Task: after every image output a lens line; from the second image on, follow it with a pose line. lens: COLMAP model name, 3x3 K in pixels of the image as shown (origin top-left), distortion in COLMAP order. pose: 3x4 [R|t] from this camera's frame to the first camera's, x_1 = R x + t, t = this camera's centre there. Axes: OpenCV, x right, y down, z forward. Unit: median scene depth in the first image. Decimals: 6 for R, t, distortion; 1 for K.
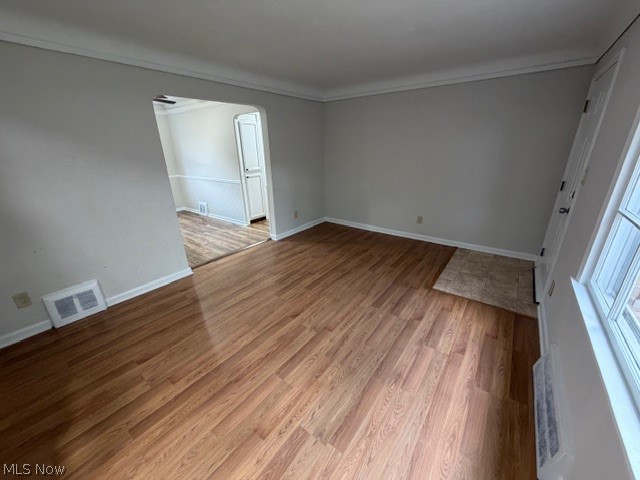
lens RADIAL K [[254.1, 0, 318.8], [0, 254.1, 239.9], [0, 0, 1]] dist [0.001465, 0.000012]
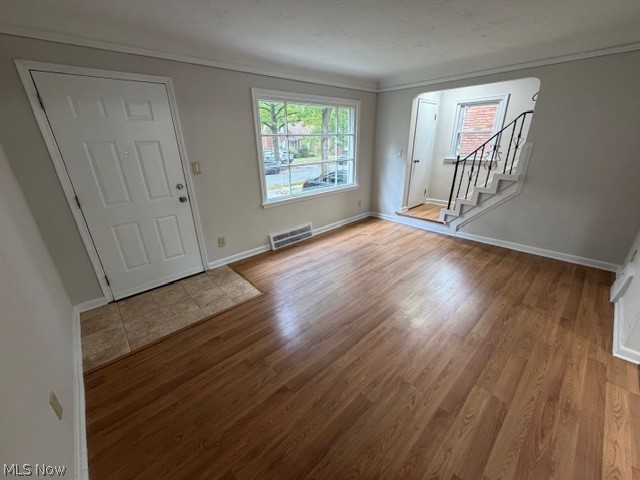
lens RADIAL K [[254.1, 0, 318.8], [0, 254.1, 239.9], [0, 0, 1]] dist [0.001465, 0.000012]
pose [[-0.983767, -0.025954, 0.177565, 0.070407], [0.098874, 0.747350, 0.657032, -0.570814], [-0.149756, 0.663923, -0.732652, 1.537548]]
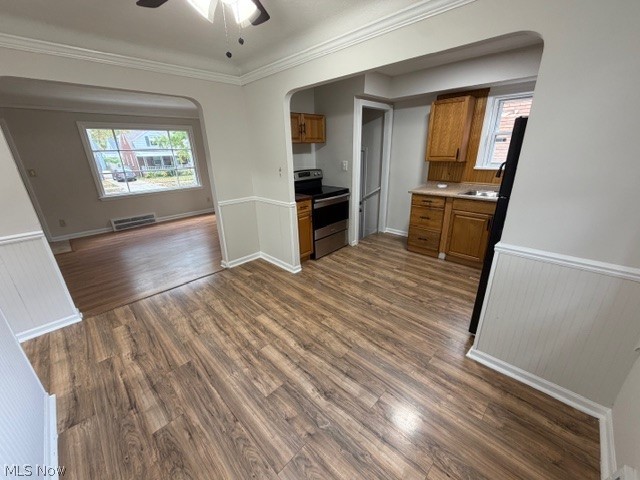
lens RADIAL K [[254.1, 0, 318.8], [0, 254.1, 239.9], [0, 0, 1]] dist [0.001465, 0.000012]
pose [[-0.991240, 0.007877, 0.131835, -1.206711], [0.090721, 0.766054, 0.636341, -0.692706], [-0.095980, 0.642728, -0.760059, 1.967313]]
